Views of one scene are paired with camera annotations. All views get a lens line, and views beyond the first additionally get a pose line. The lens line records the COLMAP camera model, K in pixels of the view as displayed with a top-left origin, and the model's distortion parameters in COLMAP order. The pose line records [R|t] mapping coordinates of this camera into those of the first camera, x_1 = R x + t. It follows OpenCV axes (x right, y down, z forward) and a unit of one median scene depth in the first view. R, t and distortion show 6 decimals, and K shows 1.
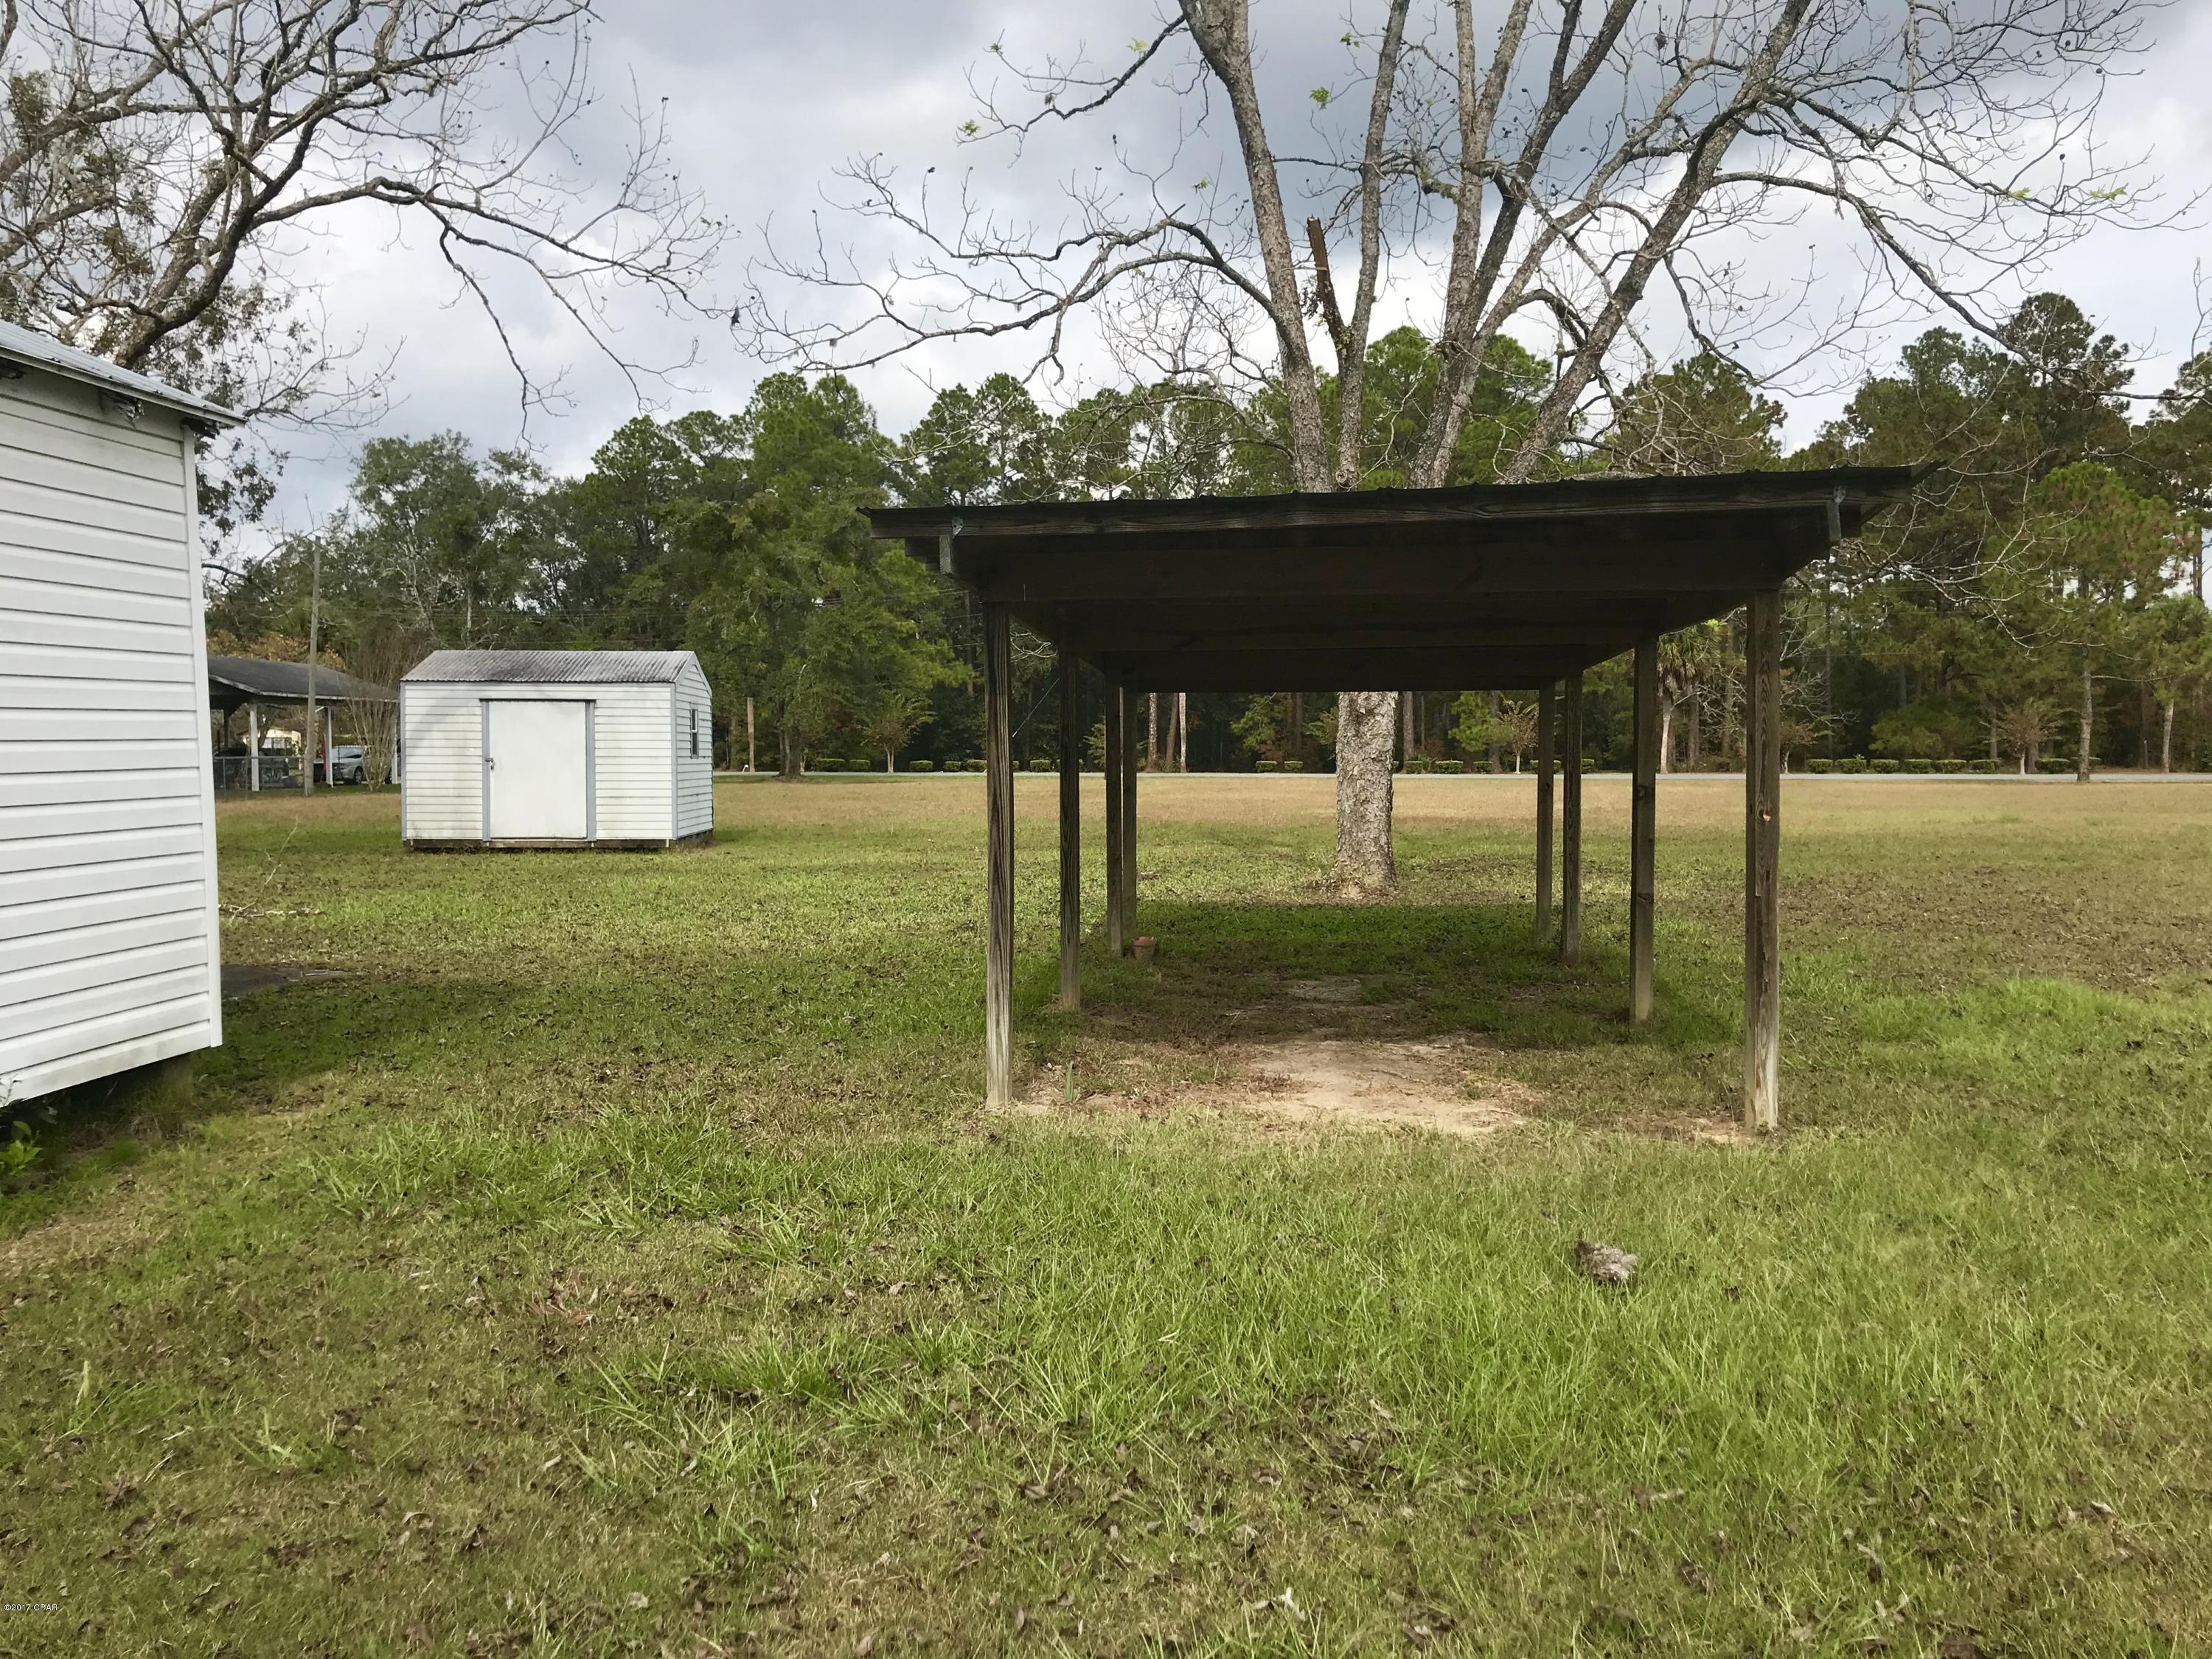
lens RADIAL K [[1842.4, 0, 1106.0], [0, 1842.4, 829.5], [0, 0, 1]] dist [0.021134, -0.006422]
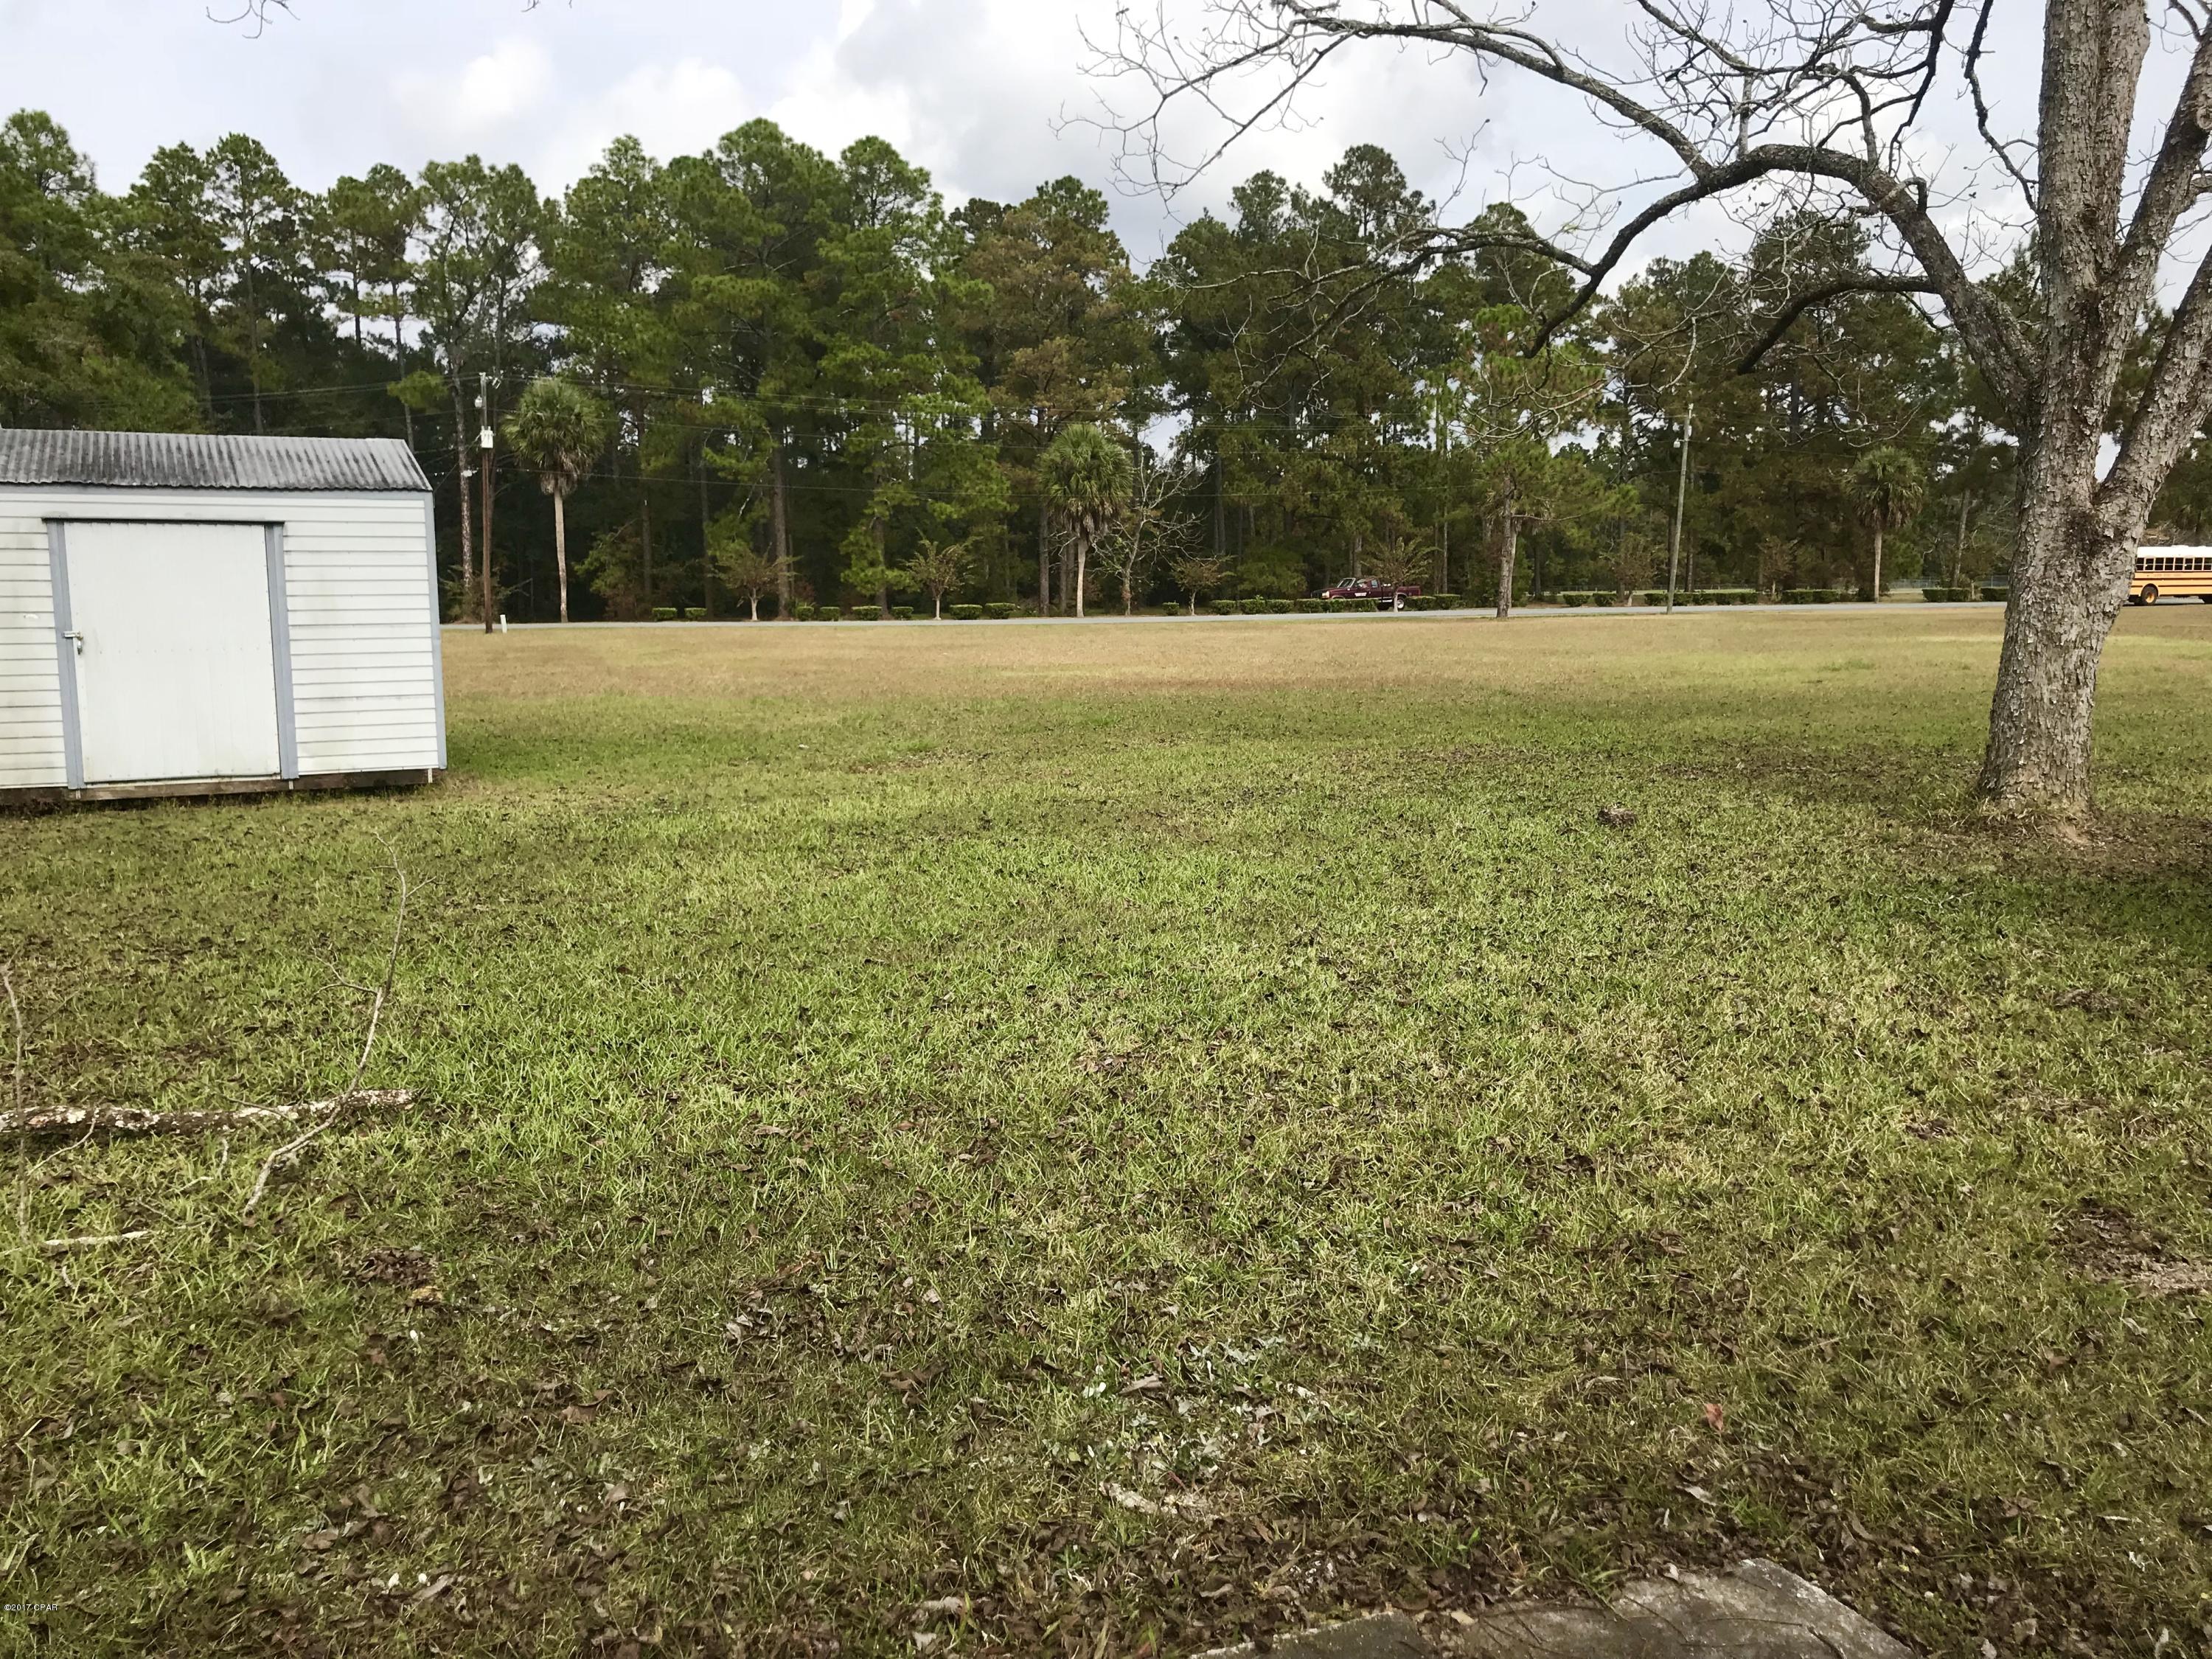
lens RADIAL K [[1842.4, 0, 1106.0], [0, 1842.4, 829.5], [0, 0, 1]] dist [0.021134, -0.006422]
pose [[0.913991, -0.062206, 0.400937, -0.250590], [0.028318, 0.995548, 0.089906, -0.019534], [-0.404744, -0.070820, 0.911683, 0.354115]]
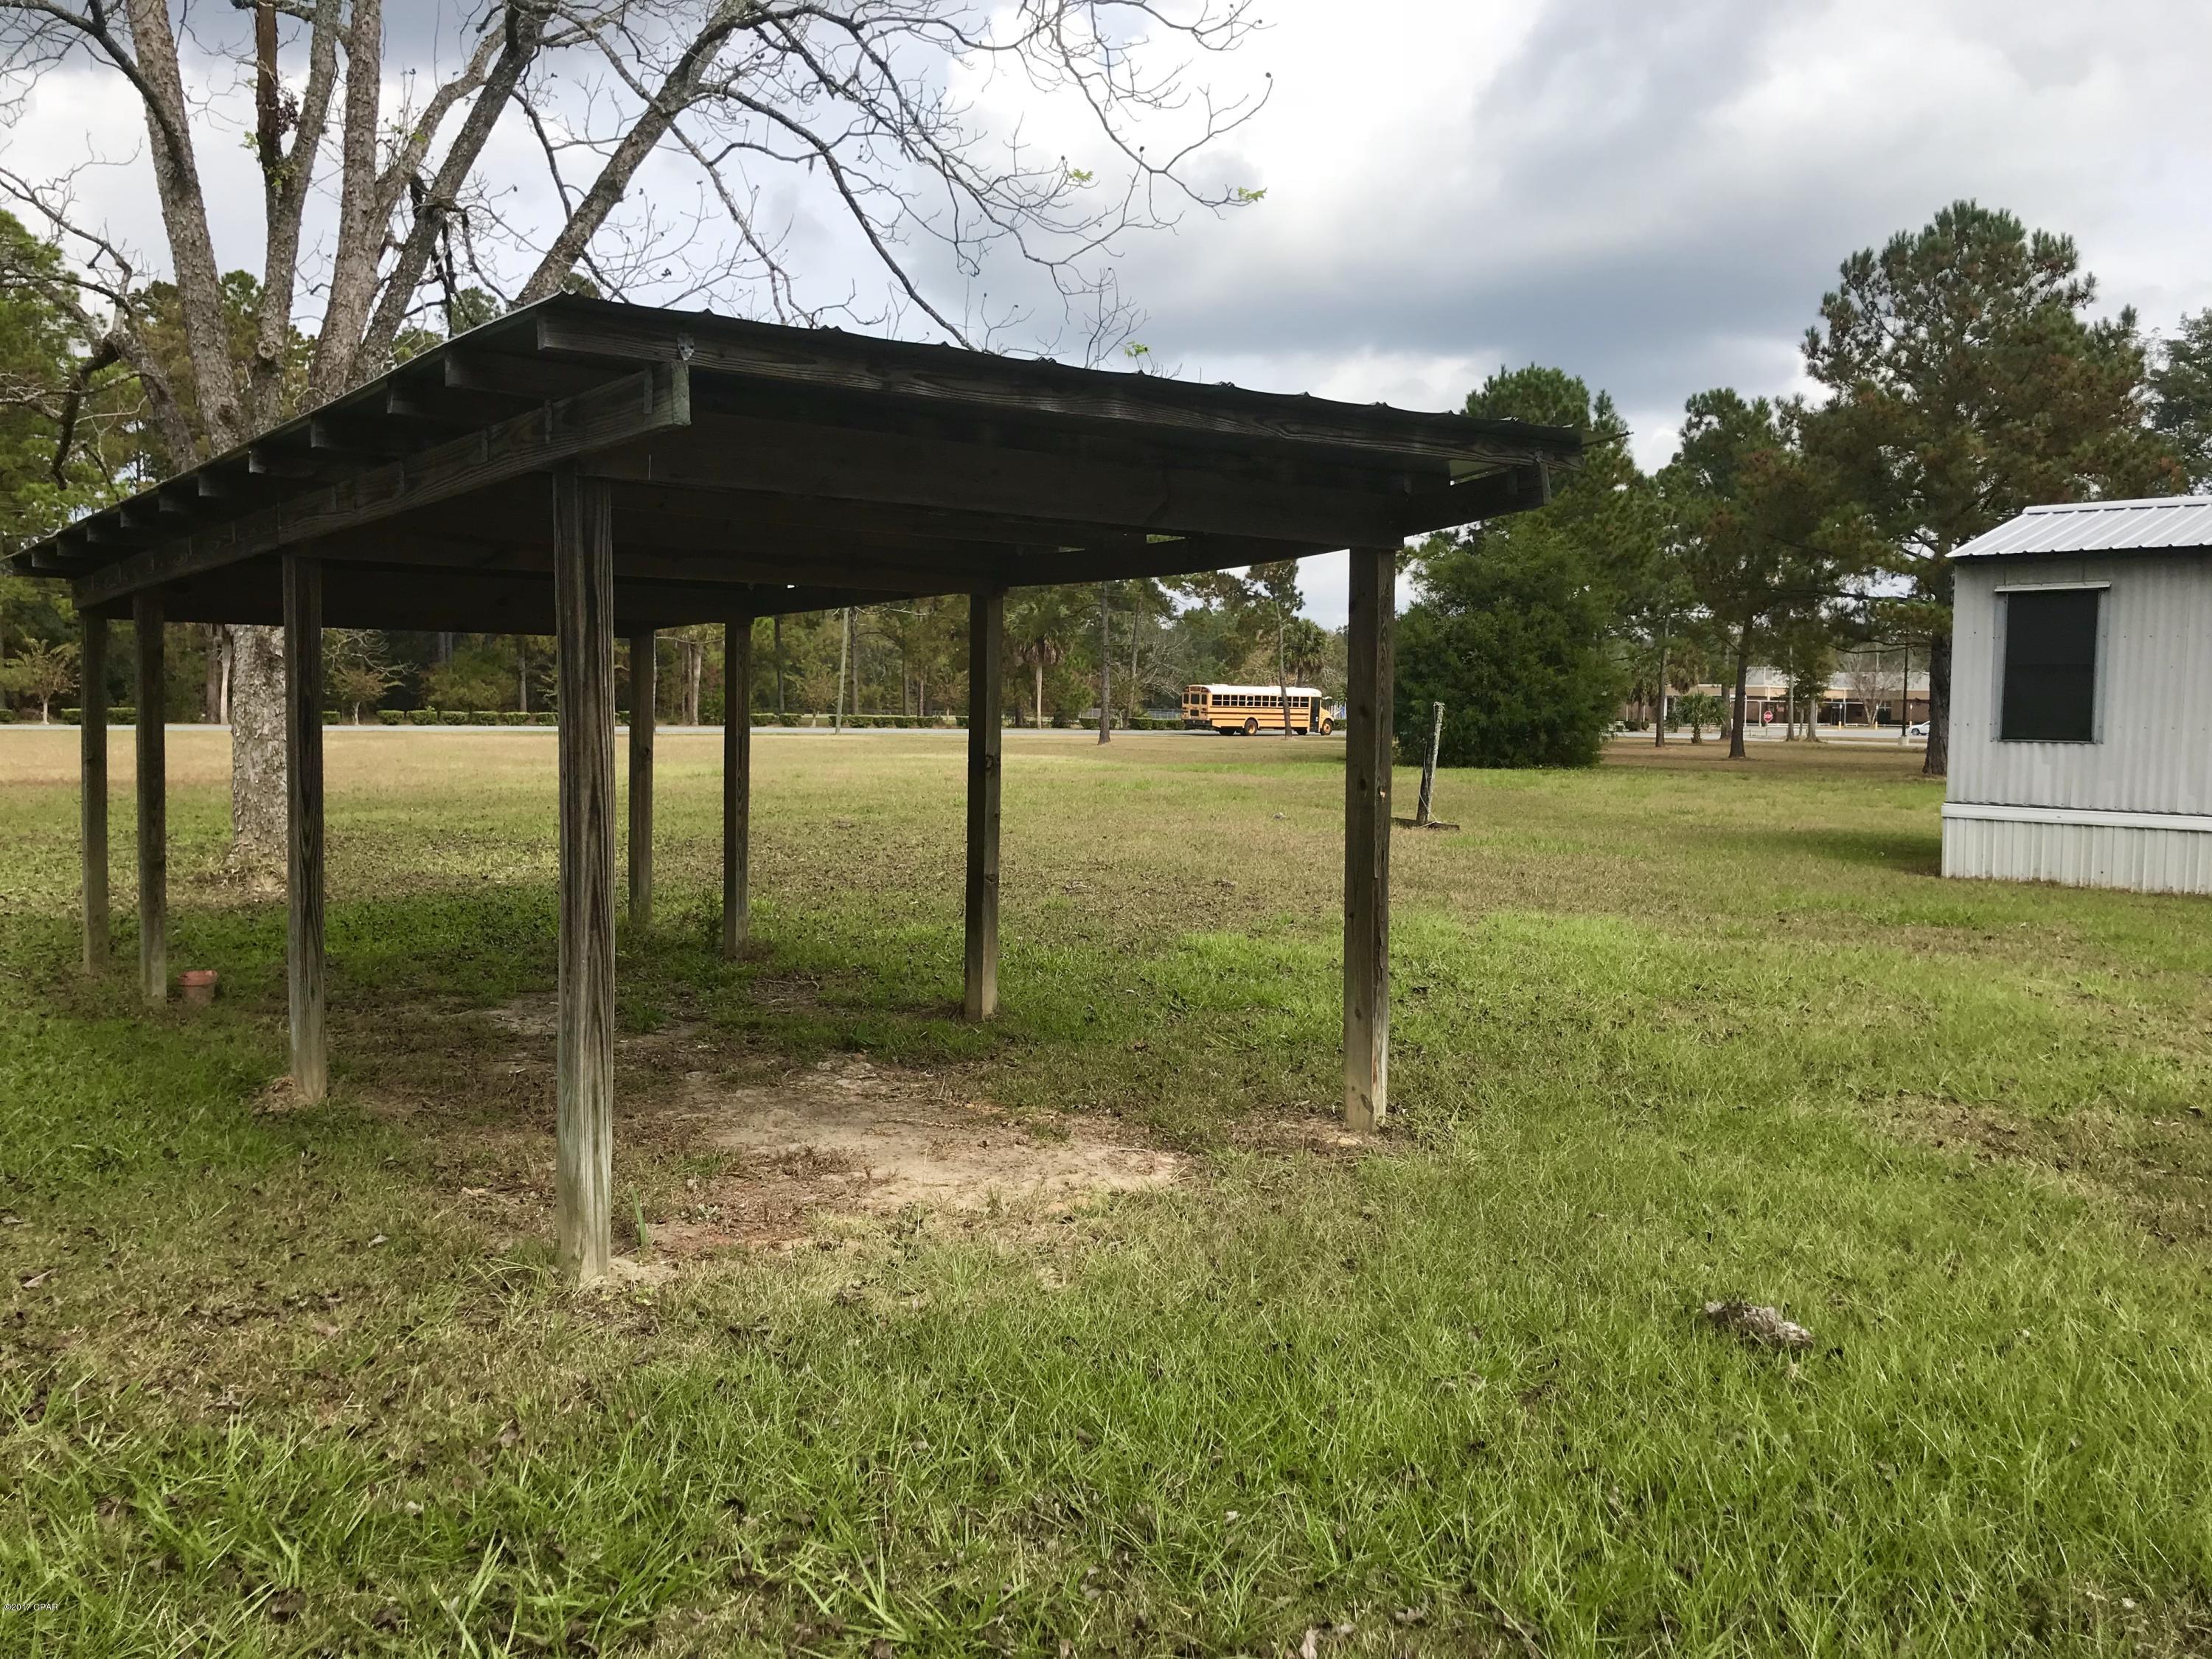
lens RADIAL K [[1853.7, 0, 1114.6], [0, 1853.7, 783.1], [0, 0, 1]] dist [0.021949, 0.001238]
pose [[0.713521, -0.016706, 0.700435, -0.093146], [0.015514, 0.999847, 0.008044, -0.005402], [-0.700462, 0.005128, 0.713671, 0.104575]]
